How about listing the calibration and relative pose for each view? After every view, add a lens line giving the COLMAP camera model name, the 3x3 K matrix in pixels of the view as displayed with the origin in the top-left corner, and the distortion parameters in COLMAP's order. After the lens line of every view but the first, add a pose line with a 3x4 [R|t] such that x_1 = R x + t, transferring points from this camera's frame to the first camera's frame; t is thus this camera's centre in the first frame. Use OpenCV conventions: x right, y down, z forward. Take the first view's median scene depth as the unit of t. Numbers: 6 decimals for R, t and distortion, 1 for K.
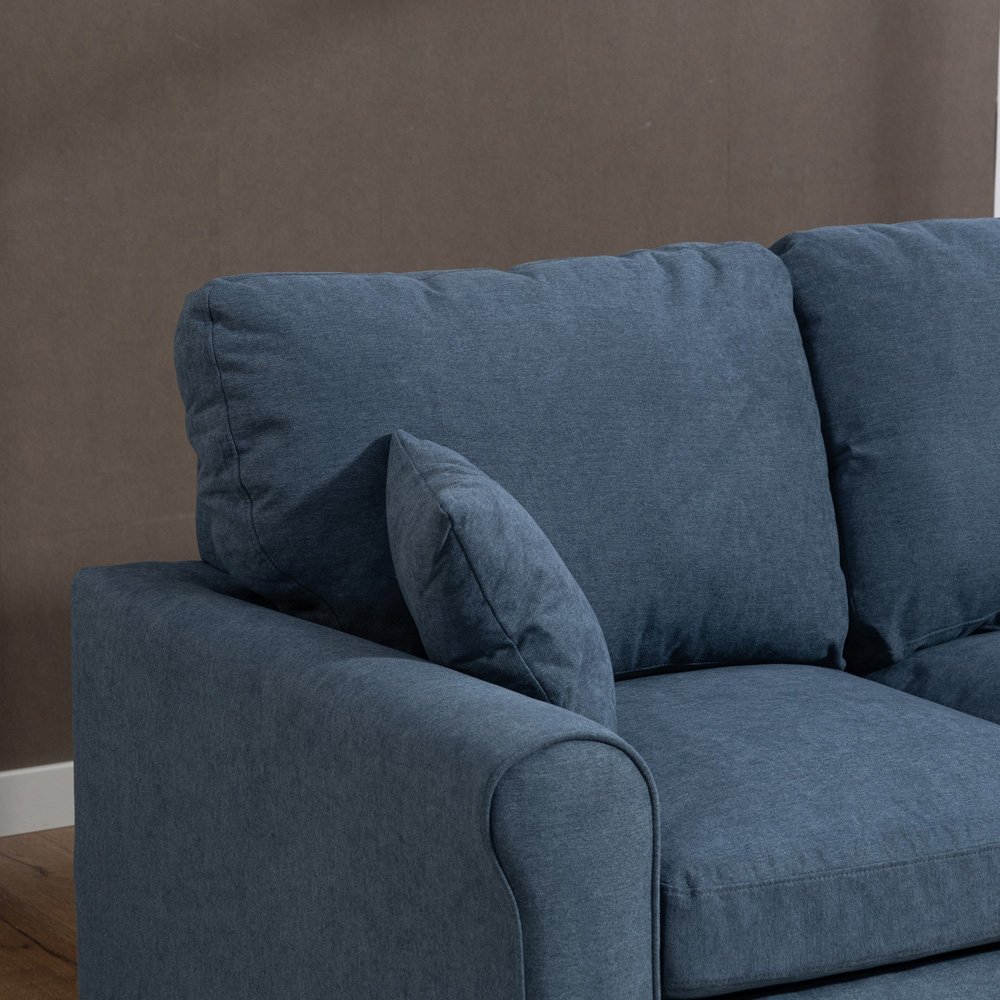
lens RADIAL K [[4367.8, 0, 609.3], [0, 4367.8, 500.2], [0, 0, 1]] dist [0.147335, -3.342251]
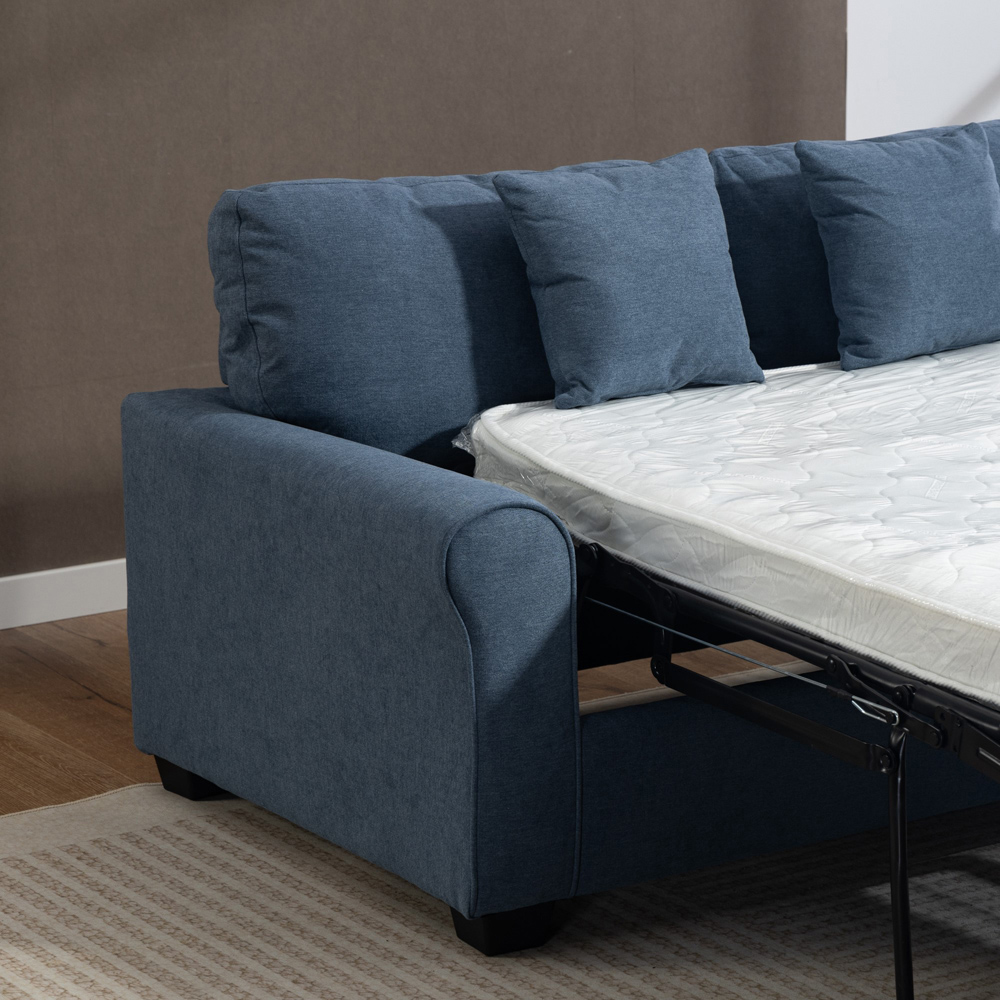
lens RADIAL K [[3699.4, 0, 739.4], [0, 3699.4, 497.3], [0, 0, 1]] dist [0.123474, -1.327074]
pose [[0.998817, -0.017335, 0.045428, 0.009467], [0.016112, 0.999502, 0.027146, 0.020006], [-0.045876, -0.026382, 0.998599, -0.104700]]
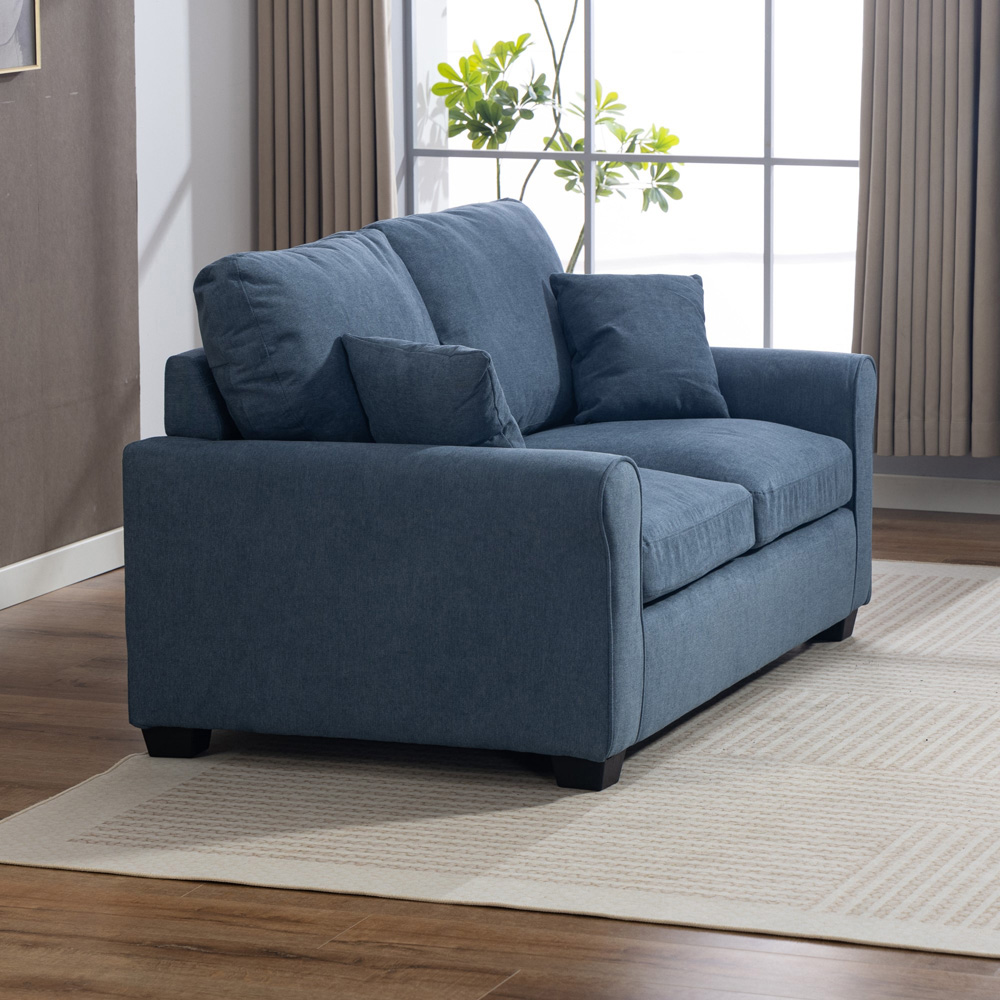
lens RADIAL K [[4213.3, 0, 500.0], [0, 4213.3, 500.0], [0, 0, 1]] dist [-0.006935, -2.106190]
pose [[0.810685, -0.103291, 0.576300, -0.967857], [0.128111, 0.991757, -0.002460, 0.061329], [-0.571295, 0.075824, 0.817235, -0.394195]]
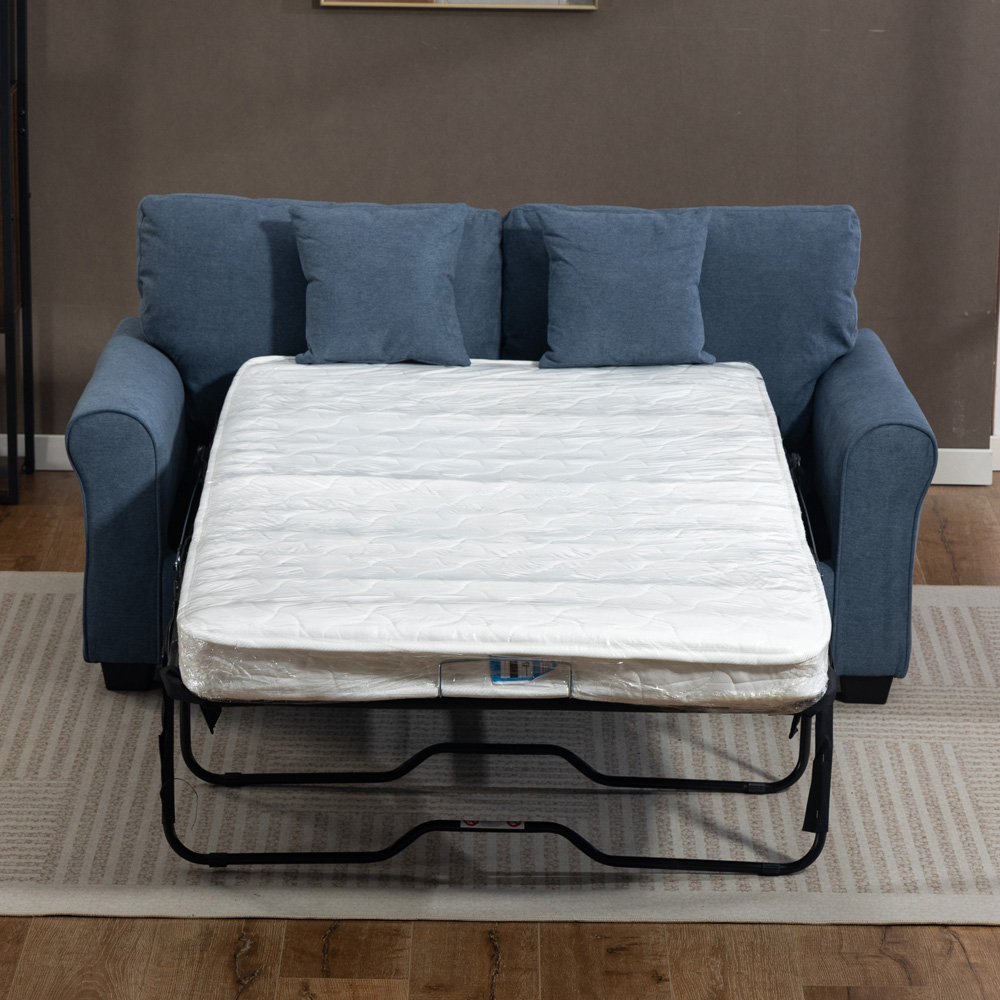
lens RADIAL K [[4456.7, 0, 500.0], [0, 4456.7, 500.0], [0, 0, 1]] dist [0.014309, 0.260165]
pose [[0.835688, 0.140317, -0.530977, 1.164333], [-0.117199, 0.990104, 0.077191, -0.082493], [0.536553, -0.002278, 0.843863, -0.654449]]
